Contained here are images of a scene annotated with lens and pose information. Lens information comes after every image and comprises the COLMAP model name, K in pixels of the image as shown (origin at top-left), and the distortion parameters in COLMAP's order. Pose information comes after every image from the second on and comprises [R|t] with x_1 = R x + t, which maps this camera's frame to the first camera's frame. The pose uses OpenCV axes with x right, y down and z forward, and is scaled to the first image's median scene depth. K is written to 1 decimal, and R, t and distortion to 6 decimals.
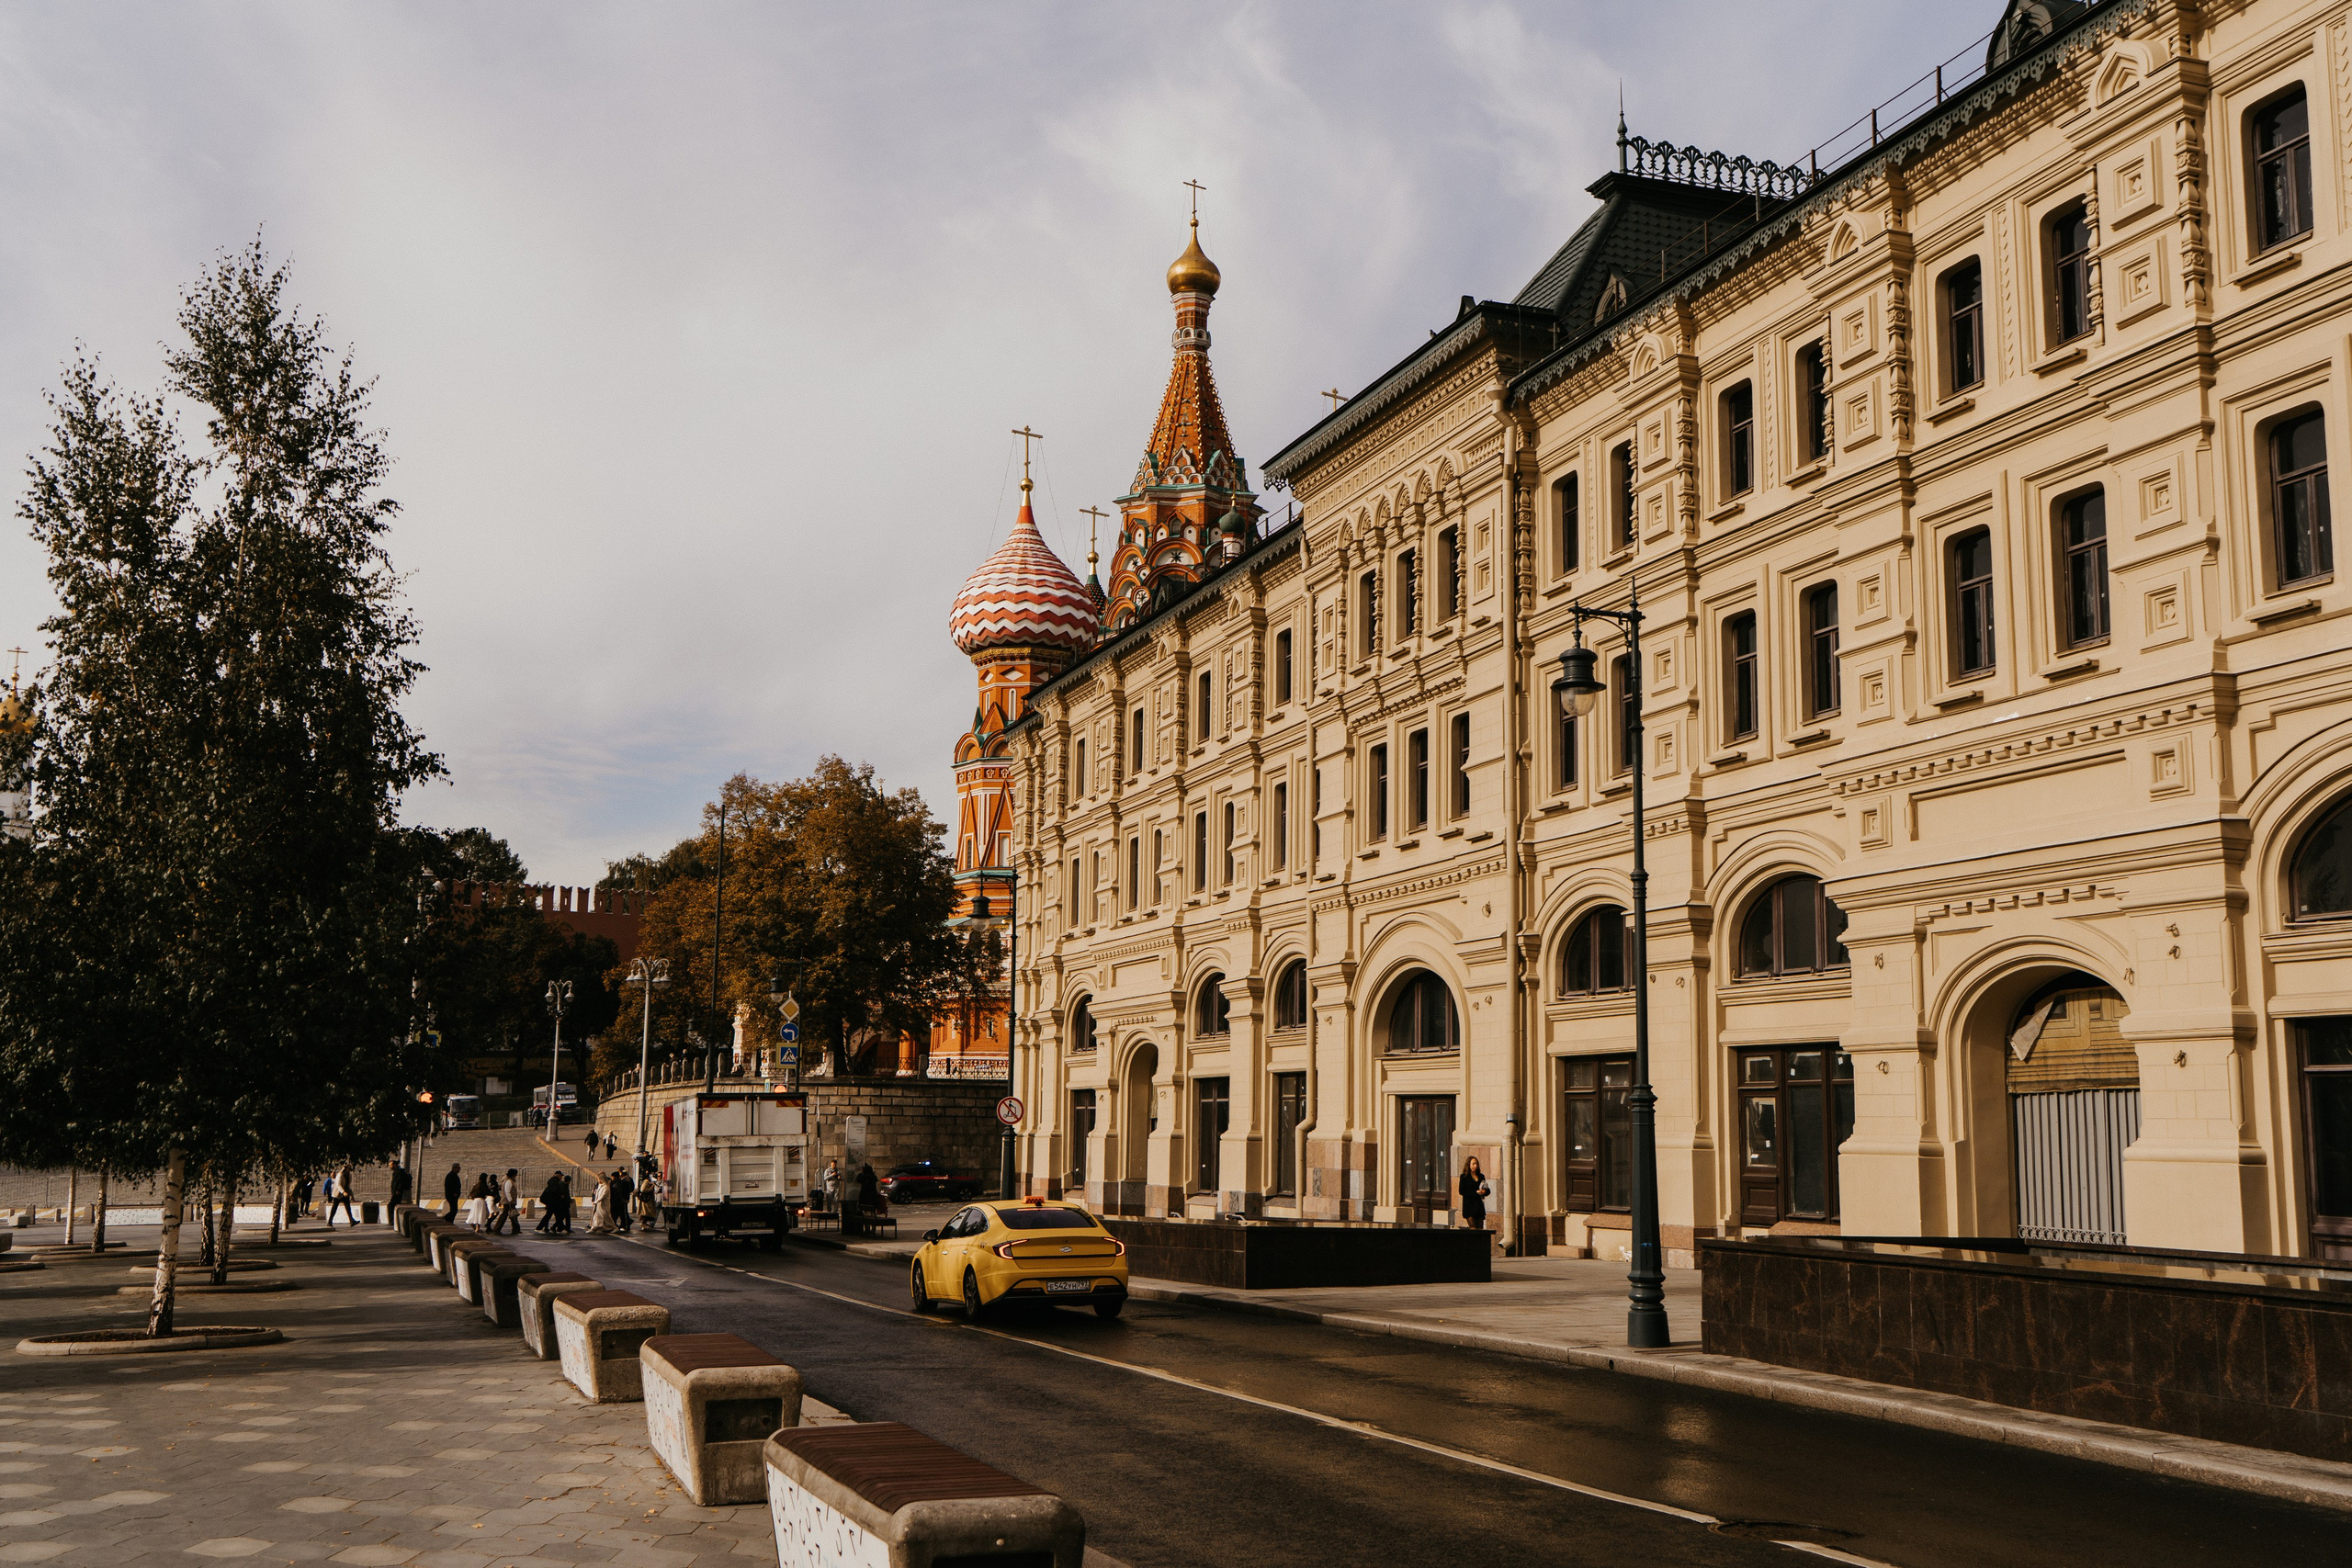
lens RADIAL K [[2371.6, 0, 1284.9], [0, 2371.6, 781.5], [0, 0, 1]] dist [-0.005971, 0.000000]
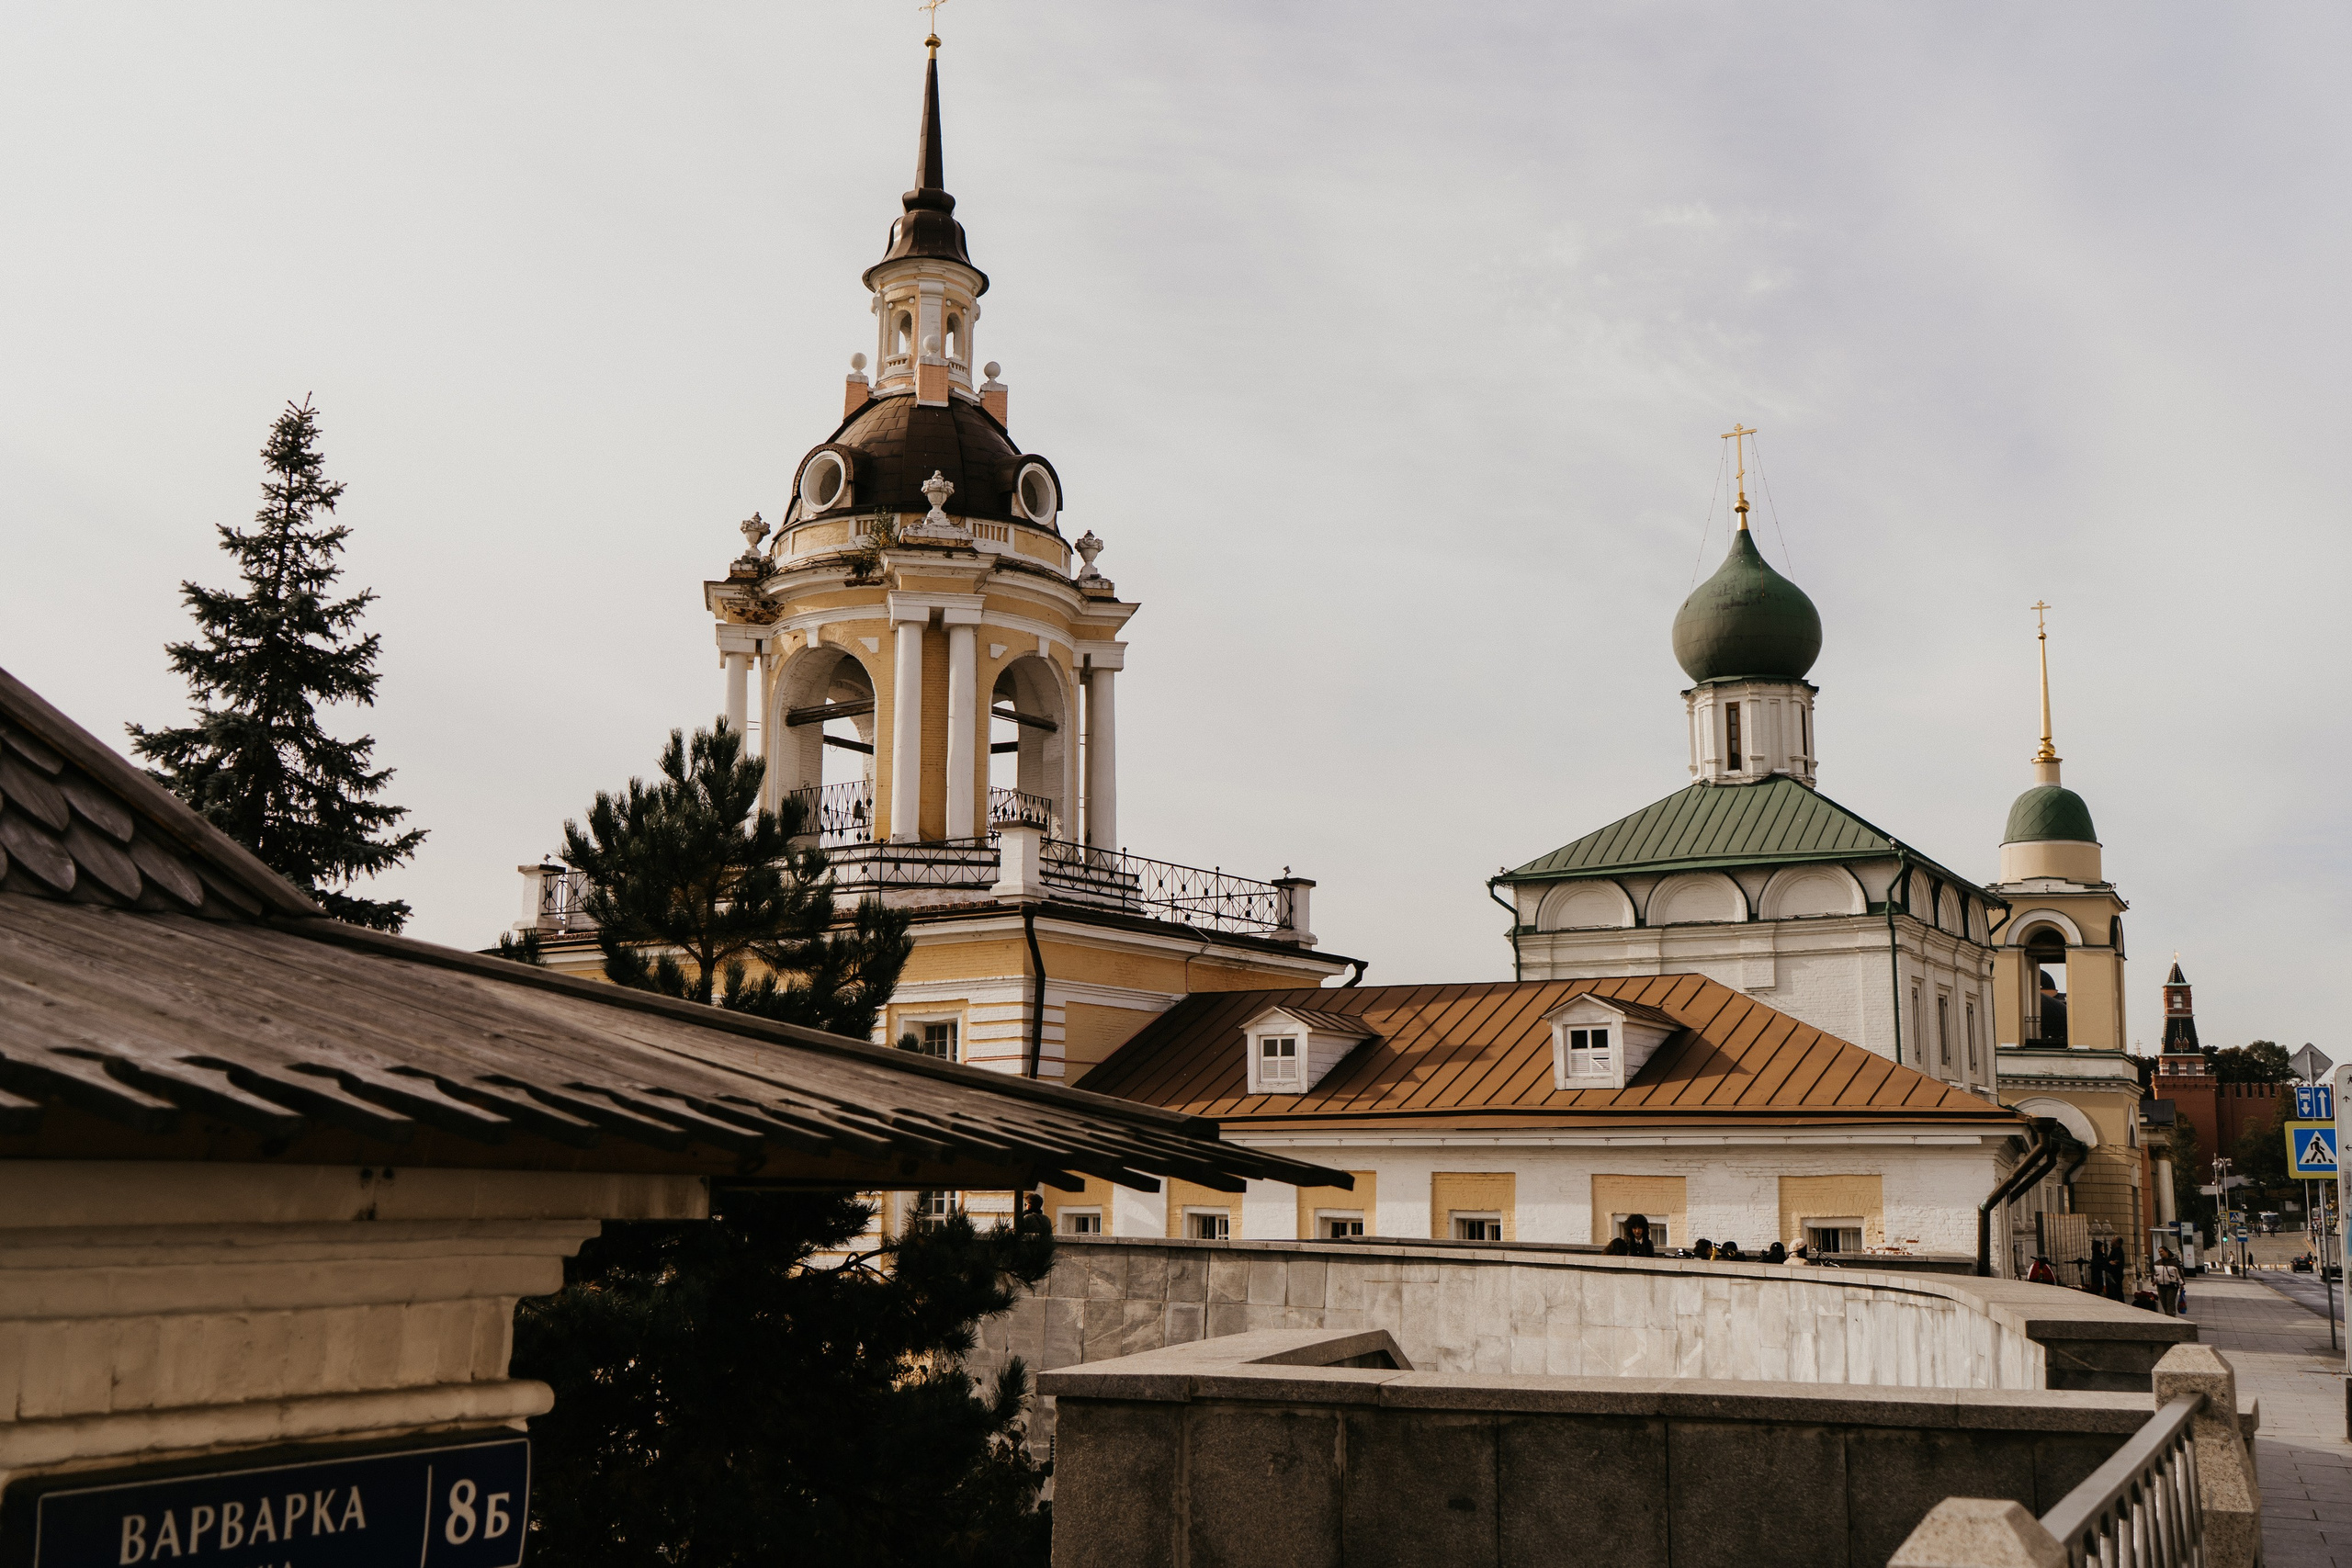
lens RADIAL K [[2371.6, 0, 1140.3], [0, 2371.6, 791.8], [0, 0, 1]] dist [-0.005971, 0.000000]
pose [[0.707500, -0.128740, -0.694888, 2.682810], [0.103979, 0.991529, -0.077831, -1.064209], [0.699022, -0.017188, 0.714893, -7.019687]]
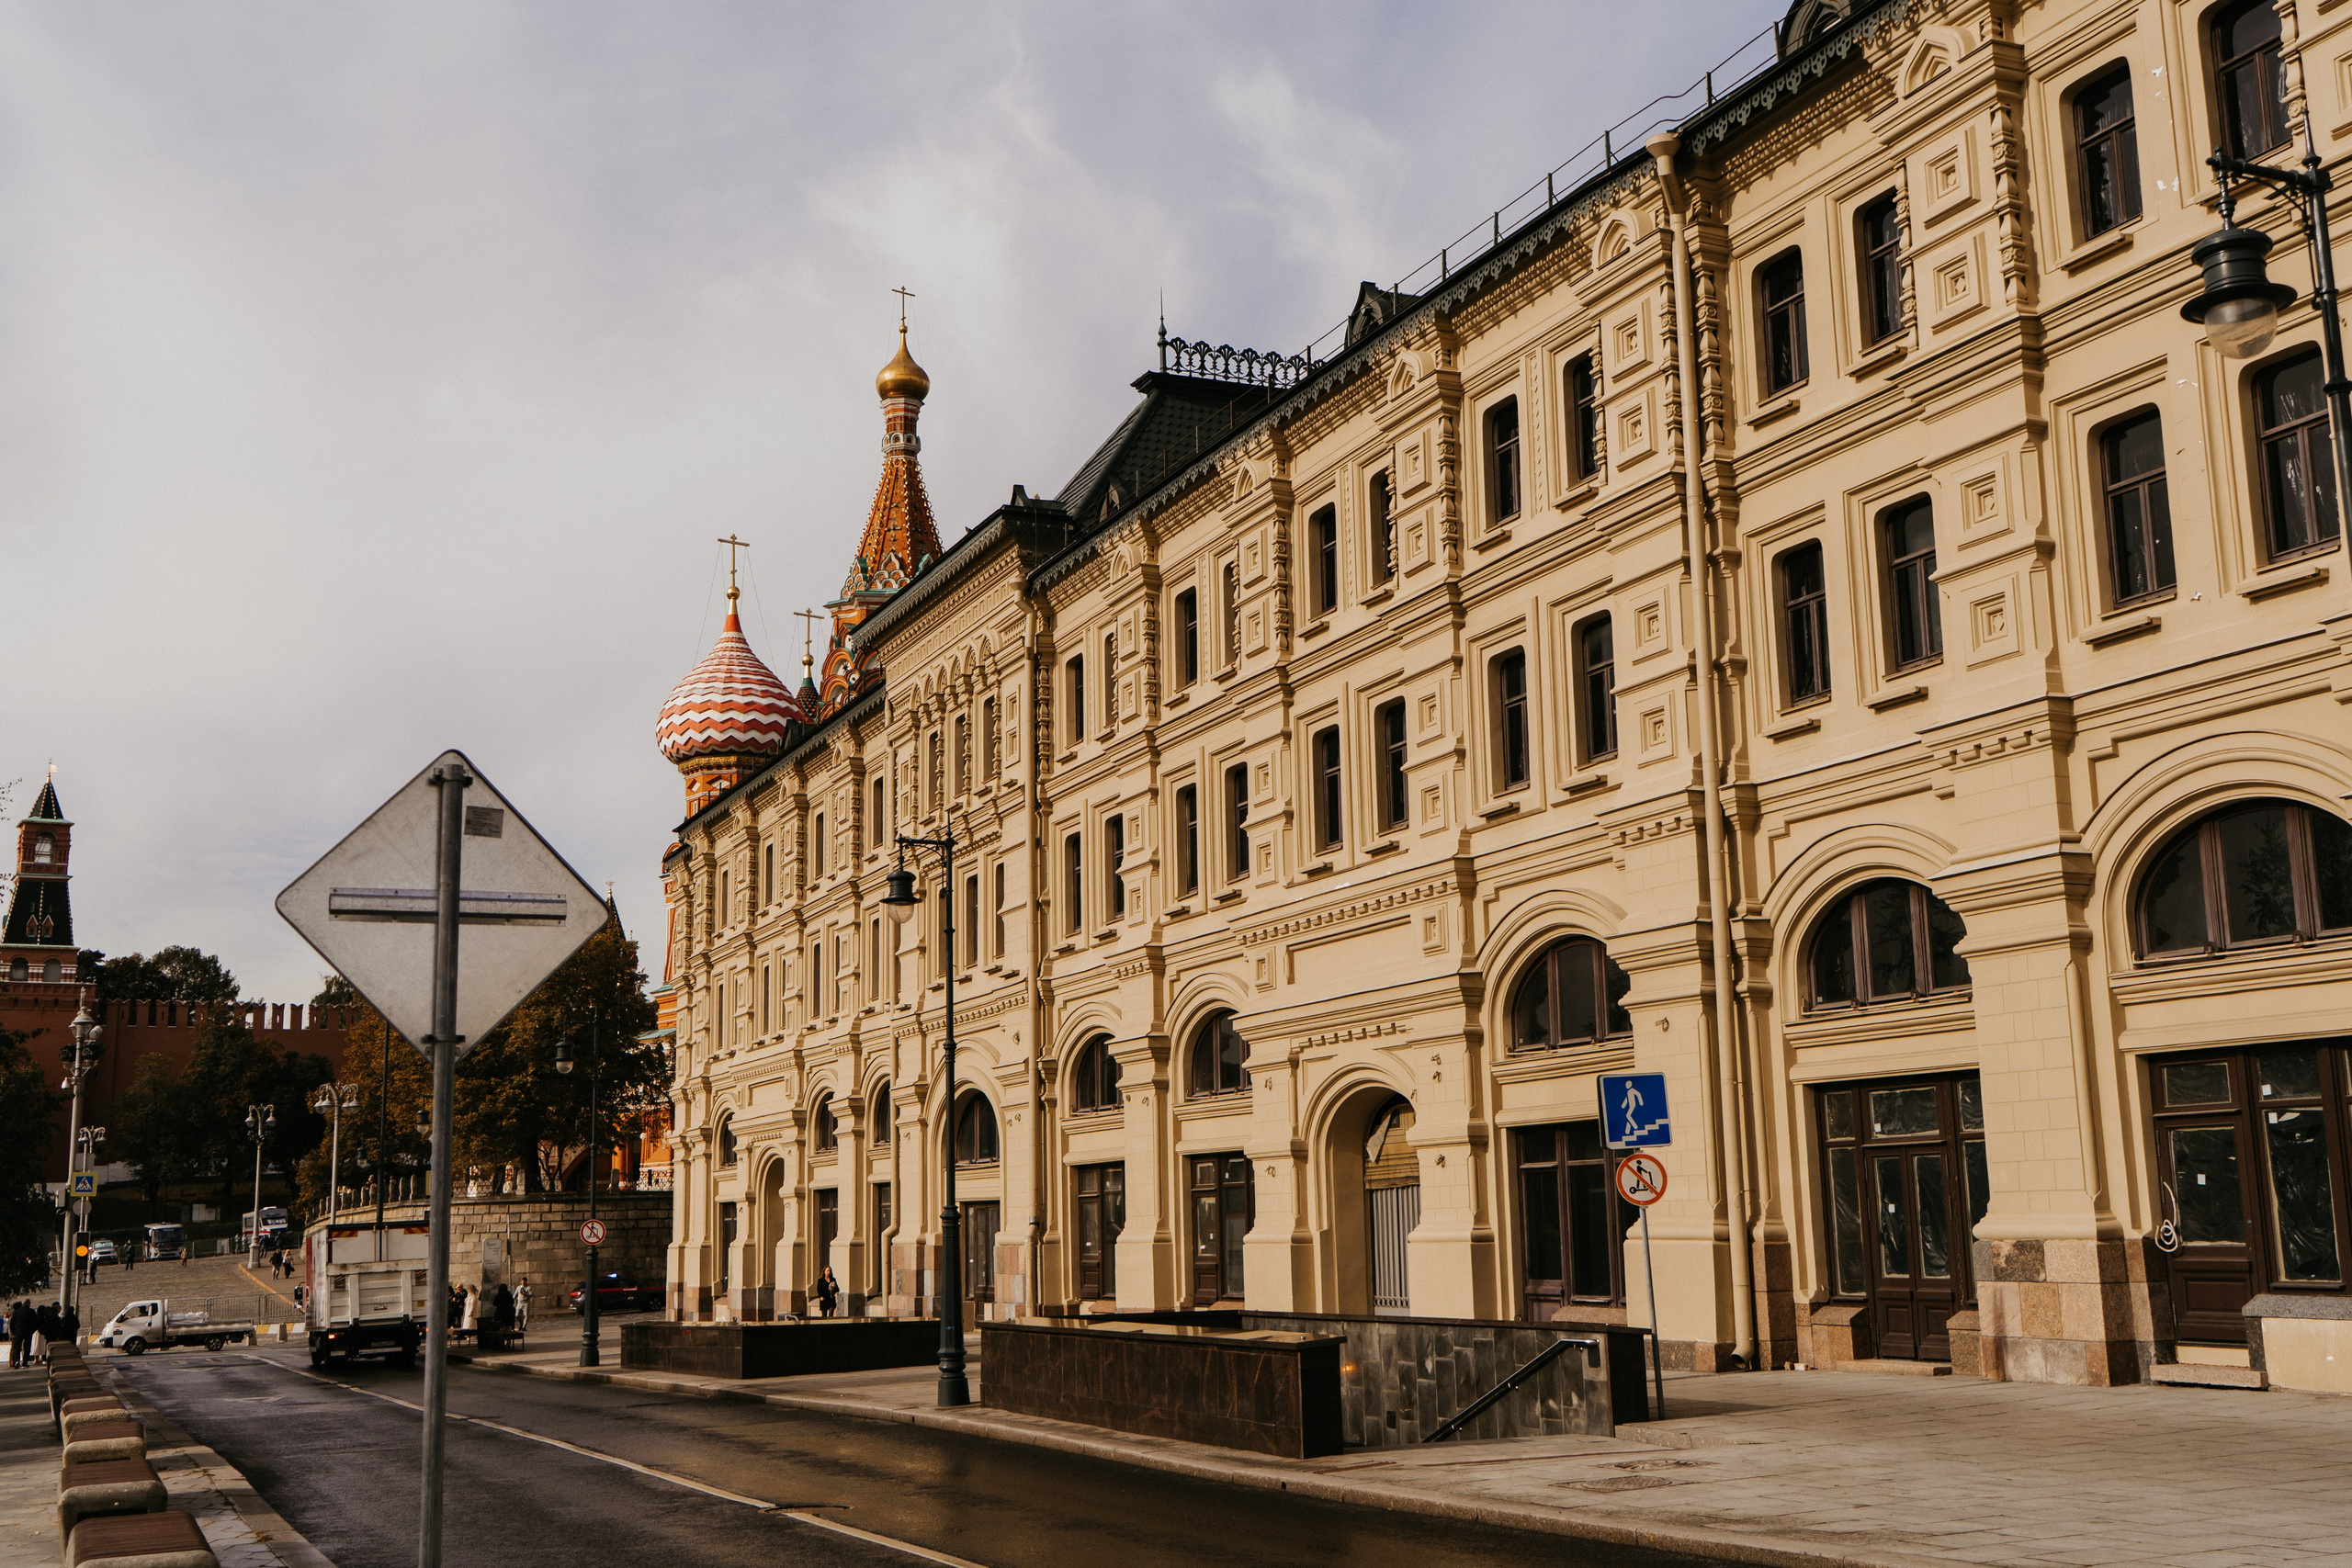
lens RADIAL K [[2371.6, 0, 1245.9], [0, 2371.6, 781.3], [0, 0, 1]] dist [-0.005971, 0.000000]
pose [[0.995423, -0.025605, 0.092069, 0.078033], [0.028924, 0.998972, -0.034905, -0.021949], [-0.091080, 0.037408, 0.995141, -0.128026]]
